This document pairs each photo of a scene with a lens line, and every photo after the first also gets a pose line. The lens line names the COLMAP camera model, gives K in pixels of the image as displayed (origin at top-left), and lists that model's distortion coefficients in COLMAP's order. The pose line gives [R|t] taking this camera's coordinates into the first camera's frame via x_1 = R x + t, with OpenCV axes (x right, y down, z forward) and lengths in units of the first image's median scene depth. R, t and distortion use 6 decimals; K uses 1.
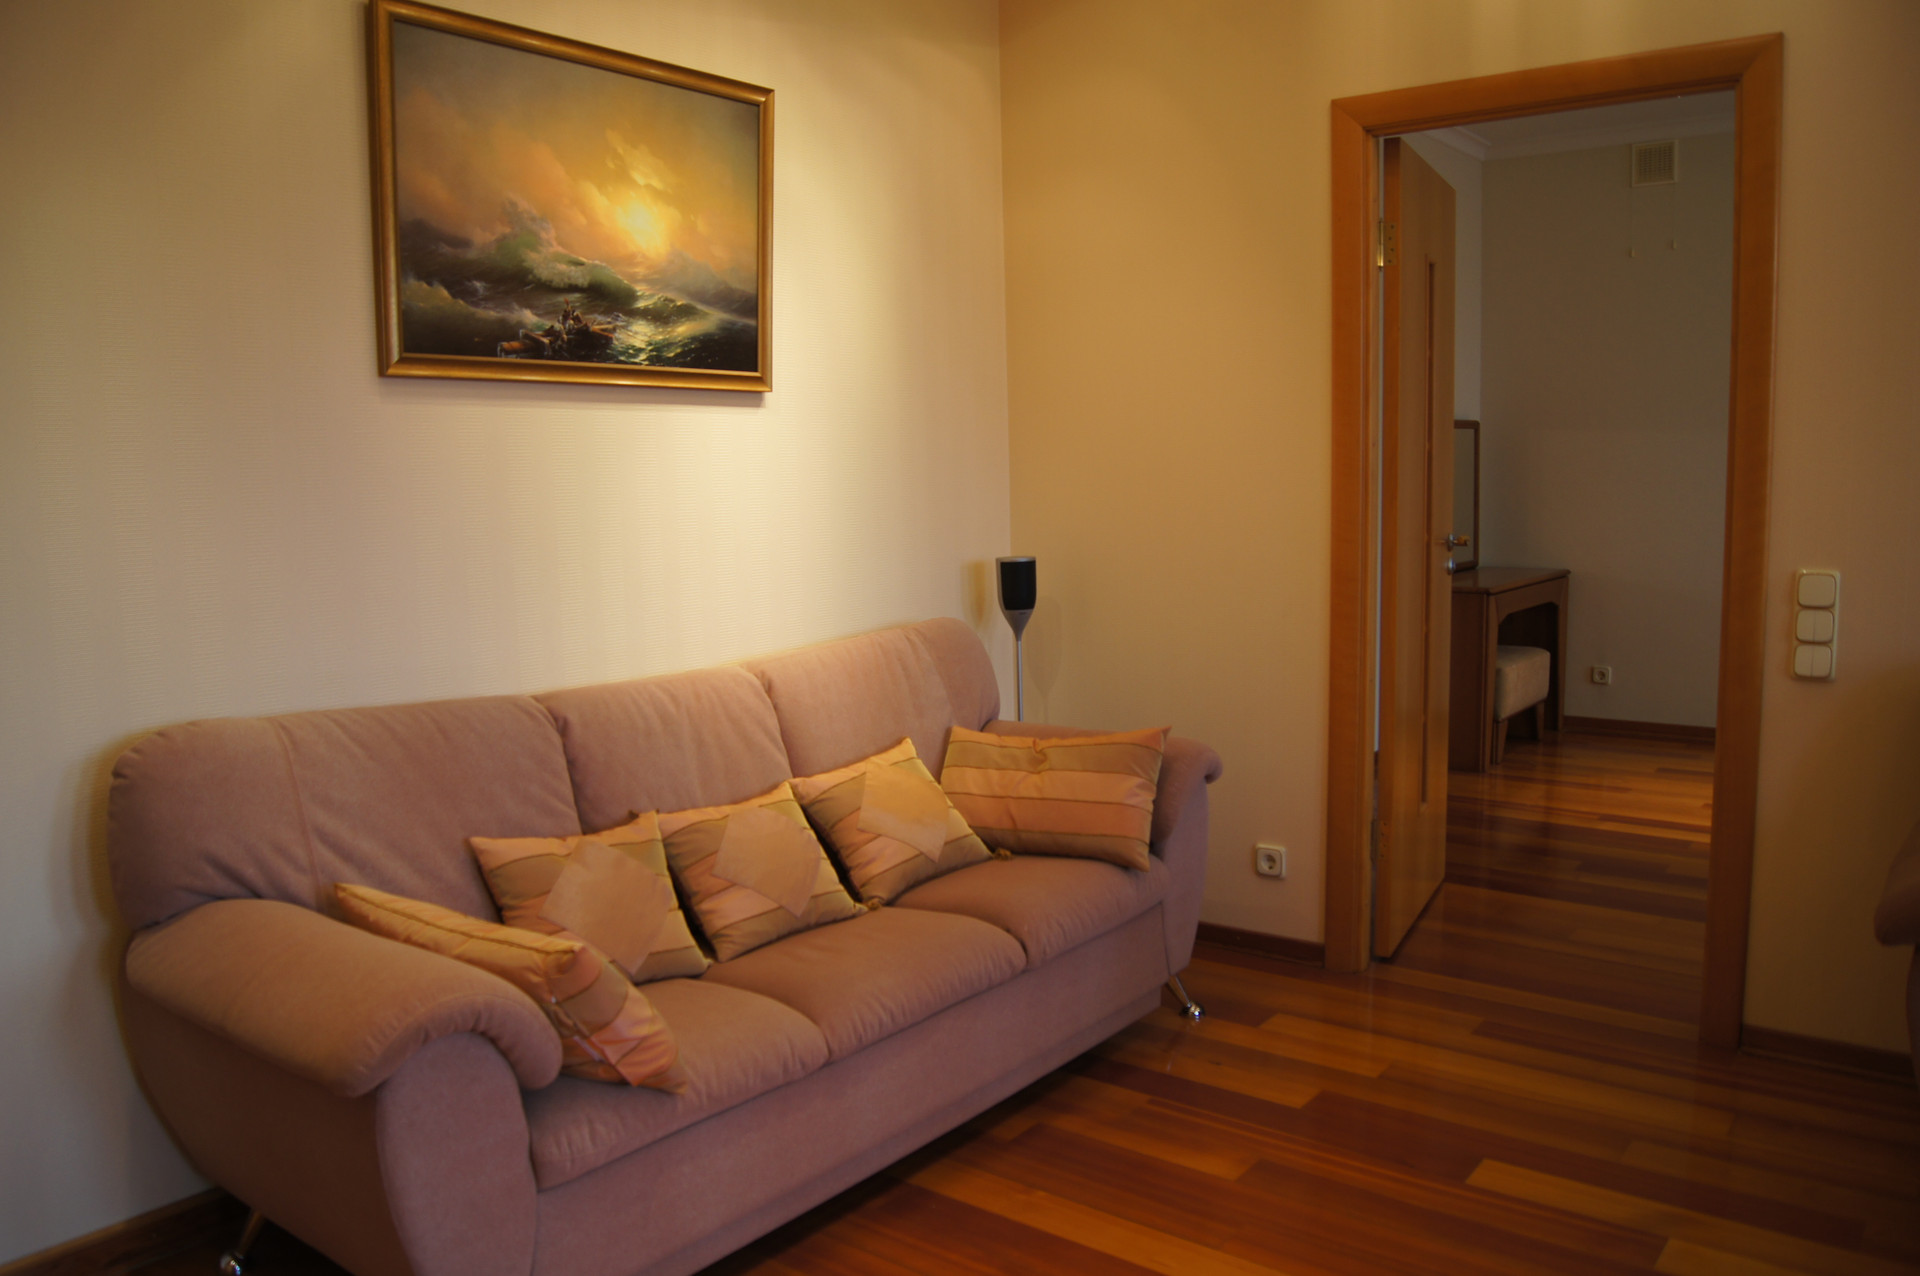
lens RADIAL K [[1499.7, 0, 965.1], [0, 1499.7, 641.8], [0, 0, 1]] dist [-0.077329, -0.000203]
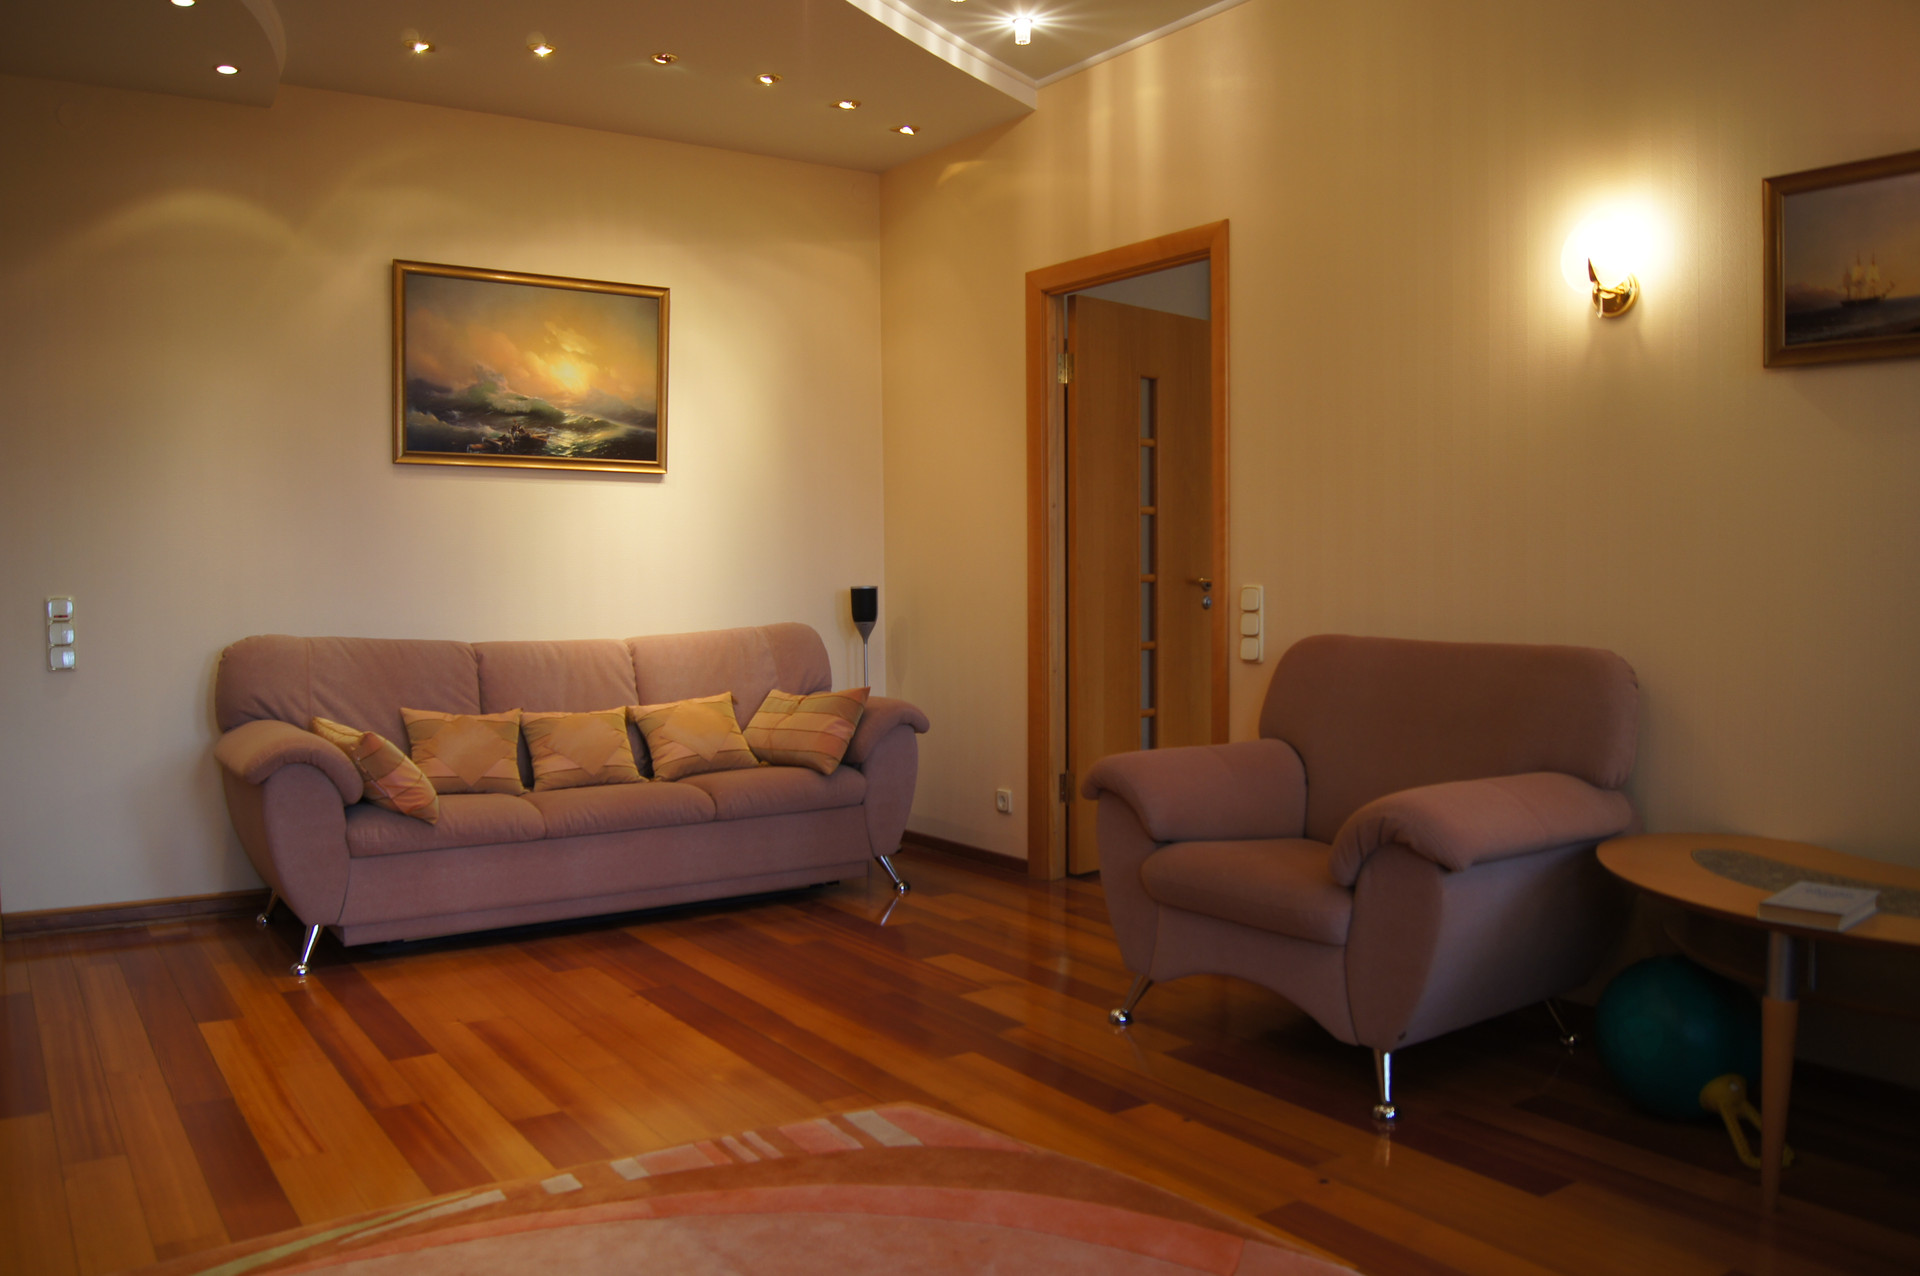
lens RADIAL K [[1499.7, 0, 954.0], [0, 1499.7, 636.3], [0, 0, 1]] dist [-0.077329, -0.000203]
pose [[0.952321, 0.026587, -0.303936, 0.743640], [-0.047747, 0.996908, -0.062400, 0.104728], [0.301337, 0.073937, 0.950647, -0.473666]]
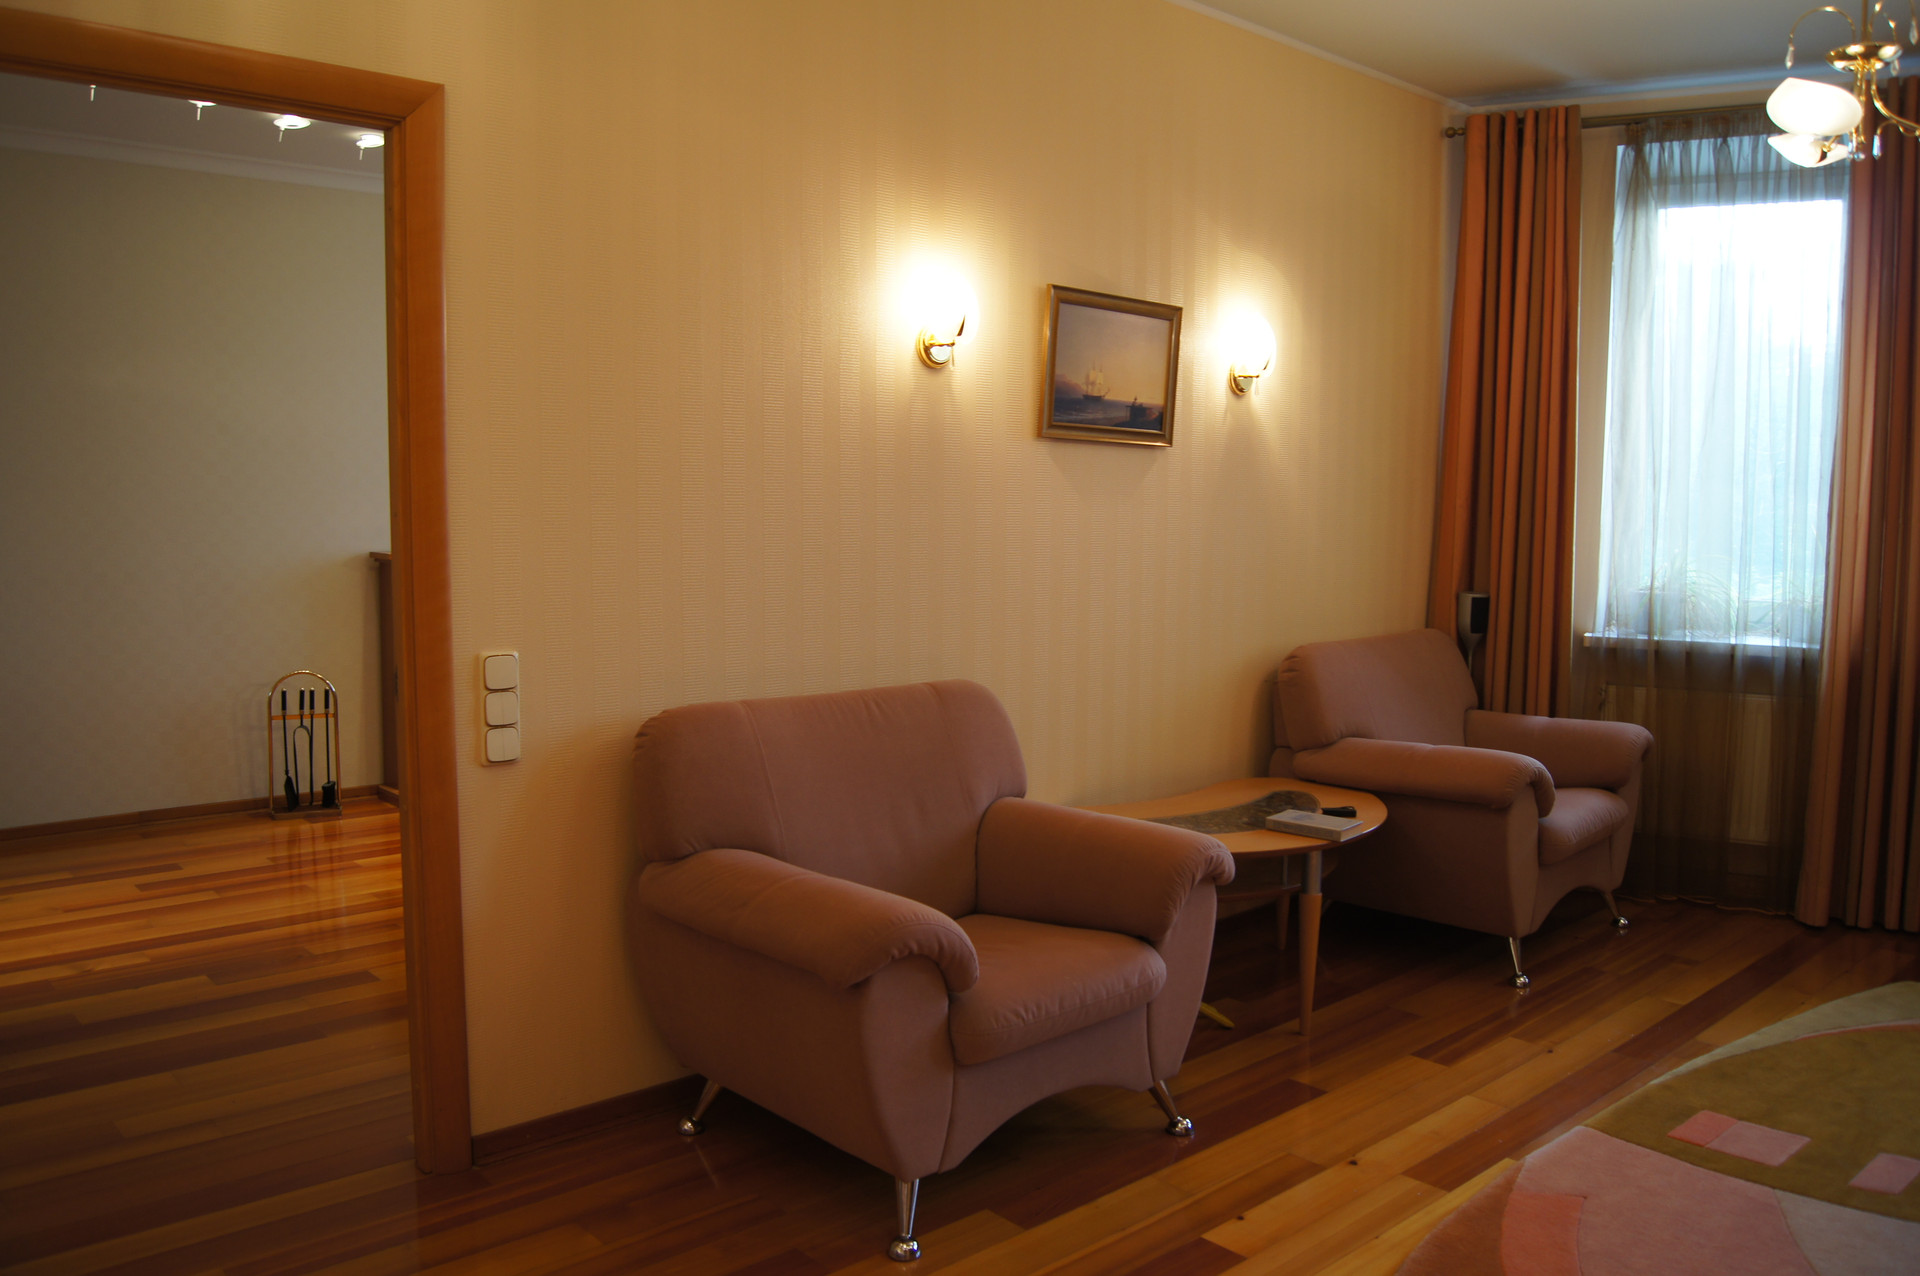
lens RADIAL K [[1499.7, 0, 959.9], [0, 1499.7, 632.5], [0, 0, 1]] dist [-0.077329, -0.000203]
pose [[0.167506, -0.067974, 0.983525, -0.334478], [0.101288, 0.993528, 0.051415, -0.080243], [-0.980654, 0.091007, 0.173307, 0.519750]]
